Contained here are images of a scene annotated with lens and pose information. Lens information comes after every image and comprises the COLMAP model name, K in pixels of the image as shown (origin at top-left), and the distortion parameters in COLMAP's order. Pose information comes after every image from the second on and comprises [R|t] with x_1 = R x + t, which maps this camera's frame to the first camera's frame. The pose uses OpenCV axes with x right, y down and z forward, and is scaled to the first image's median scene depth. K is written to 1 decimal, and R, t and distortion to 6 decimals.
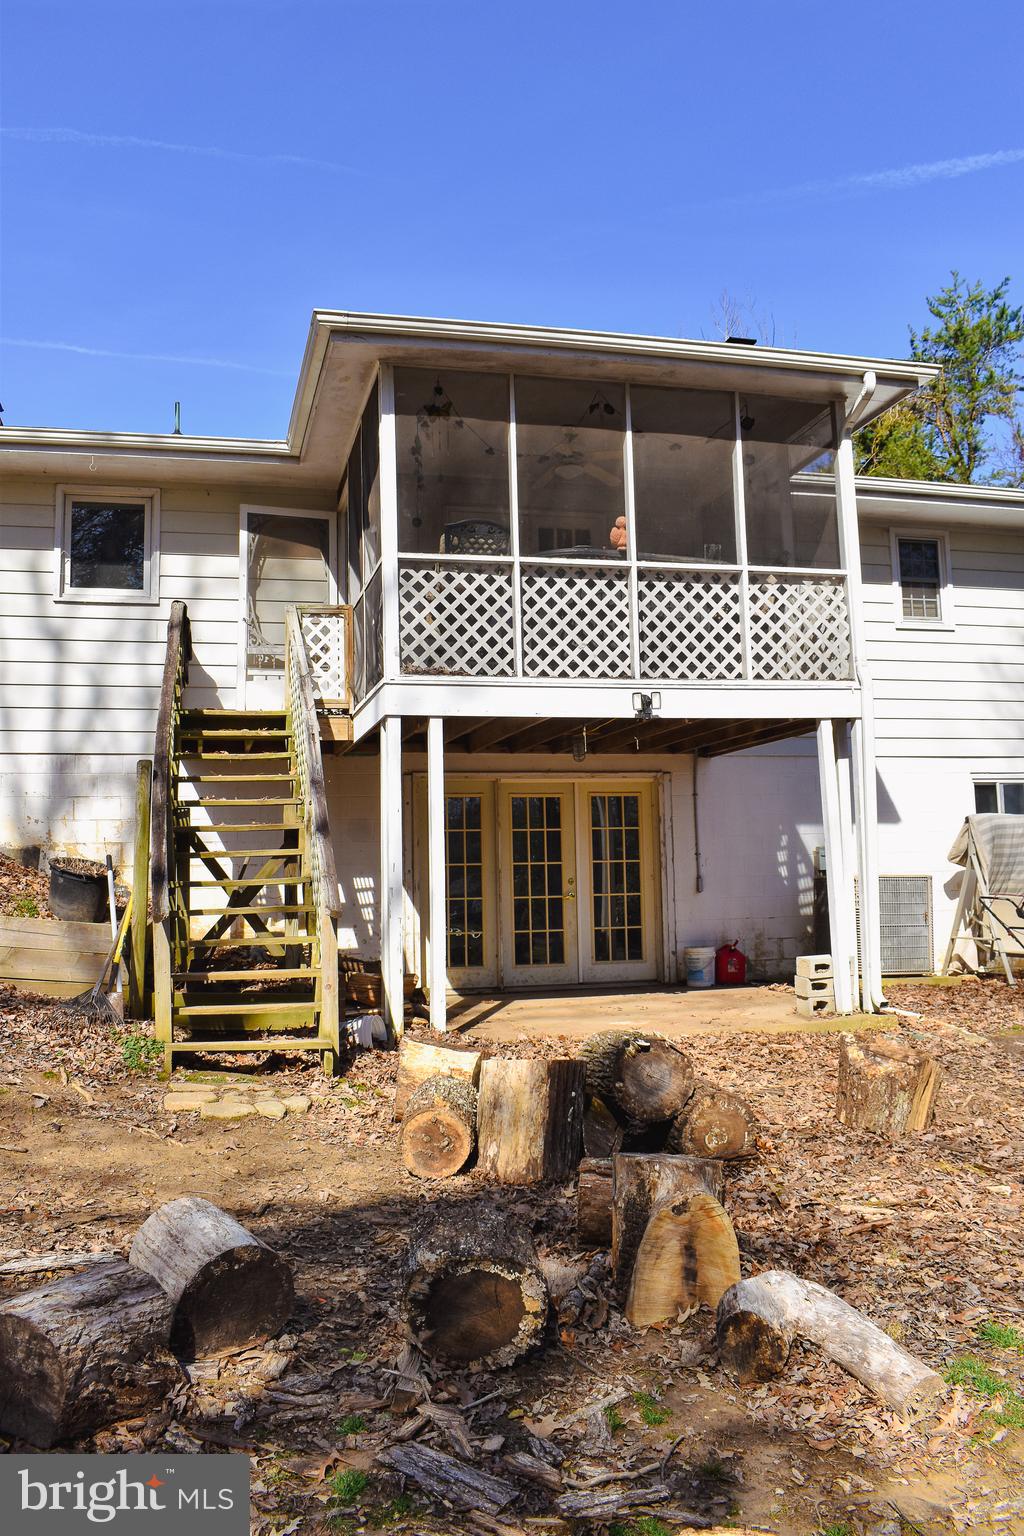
lens RADIAL K [[1122.4, 0, 566.5], [0, 1122.4, 789.9], [0, 0, 1]] dist [-0.084866, 0.001914]
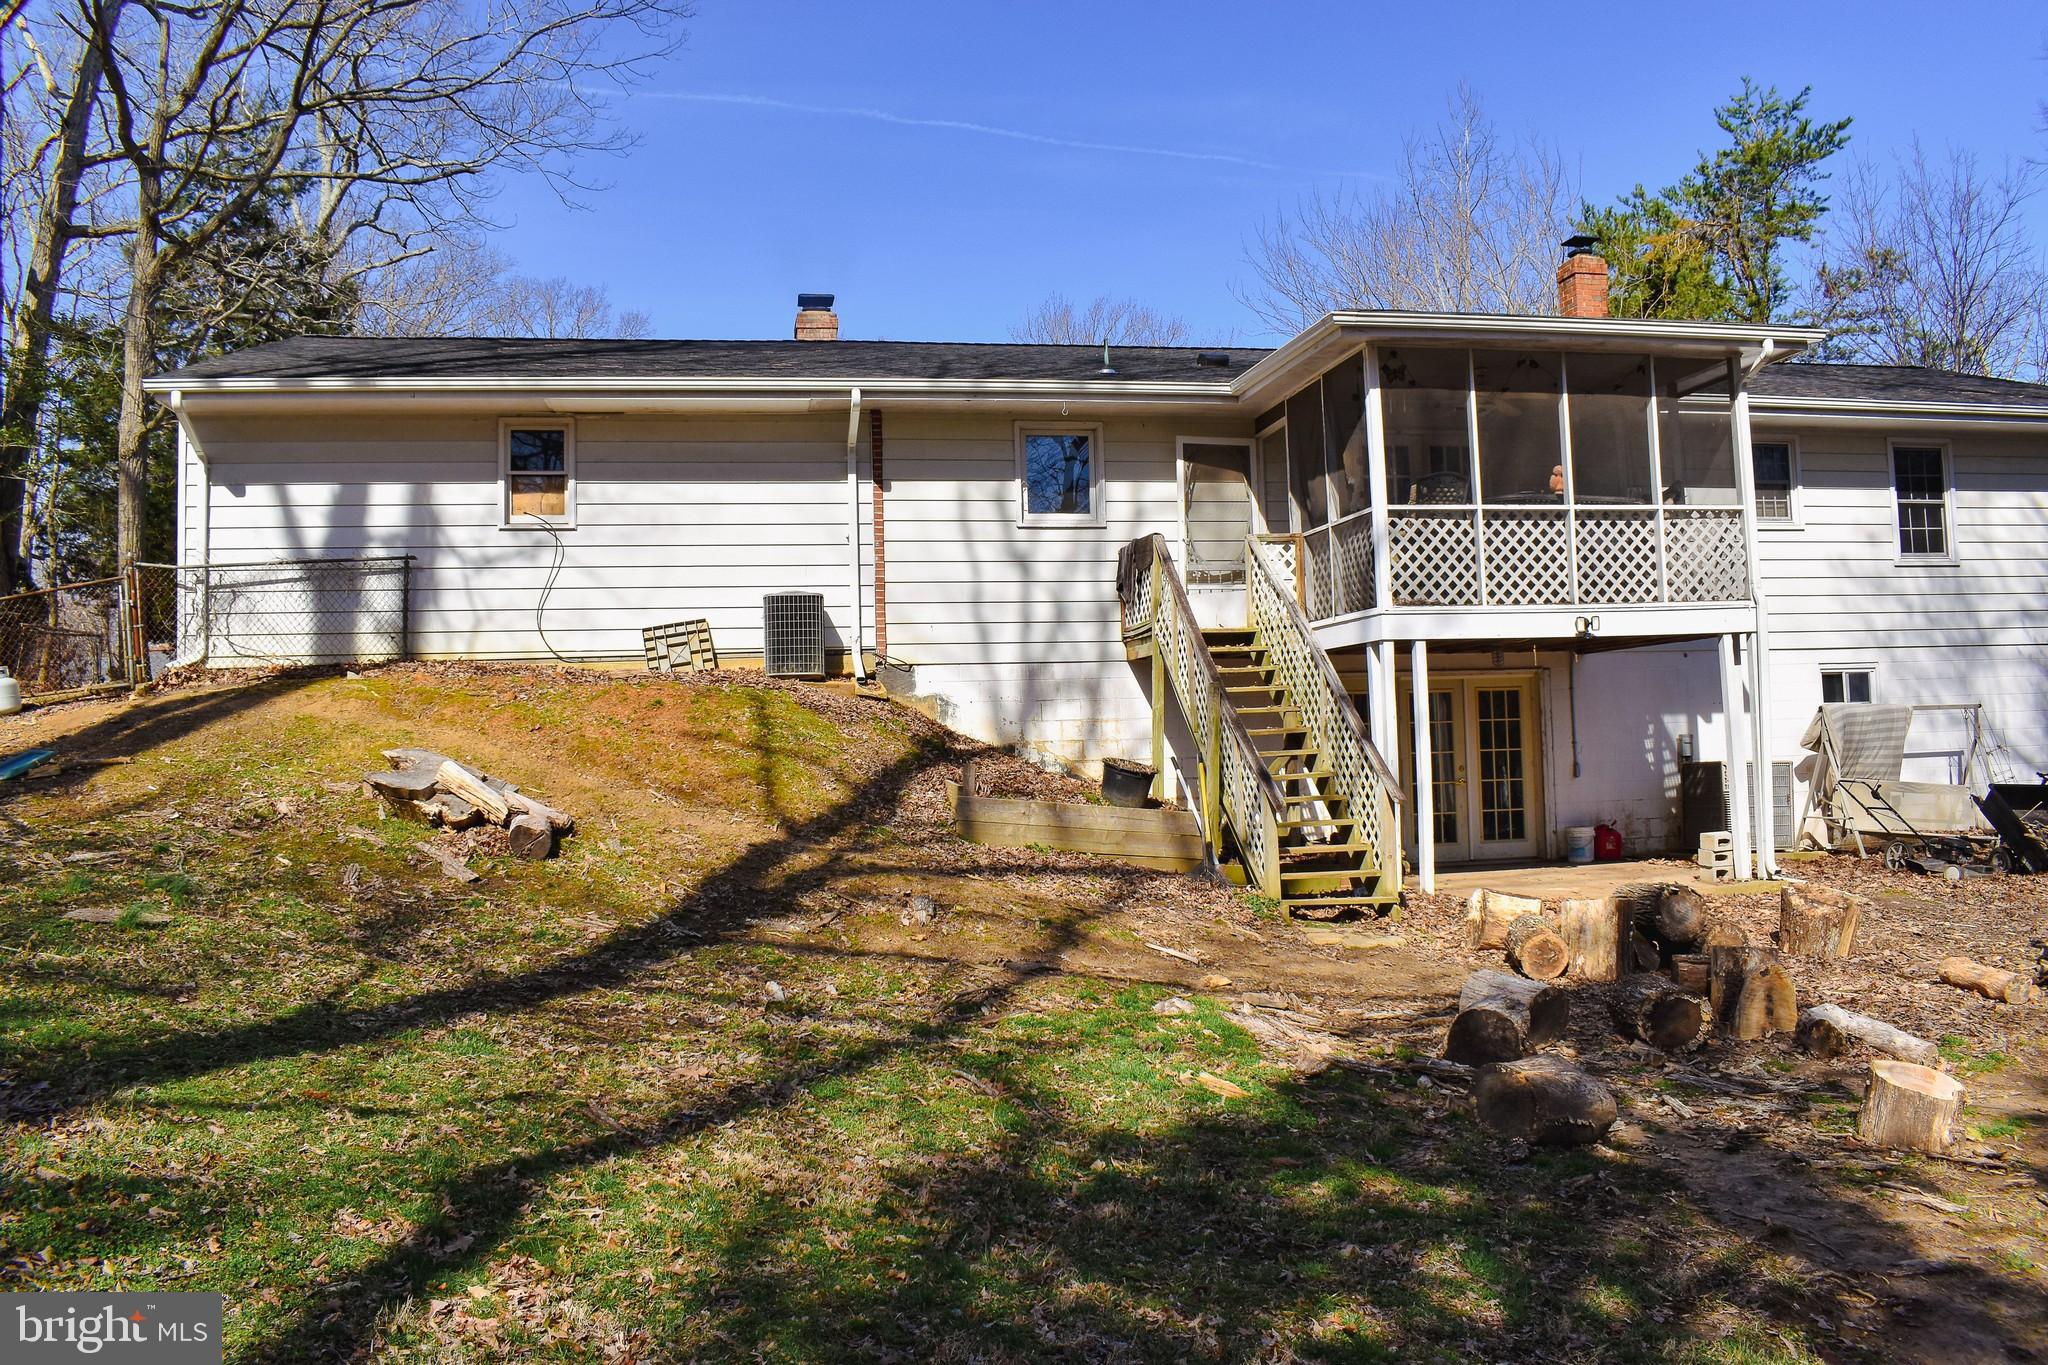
lens RADIAL K [[1496.5, 0, 1024.0], [0, 1496.5, 682.5], [0, 0, 1]] dist [-0.084866, 0.001914]
pose [[0.997731, -0.010178, -0.066550, -0.413843], [0.012597, 0.999271, 0.036027, -0.077552], [0.066135, -0.036784, 0.997132, -0.611346]]
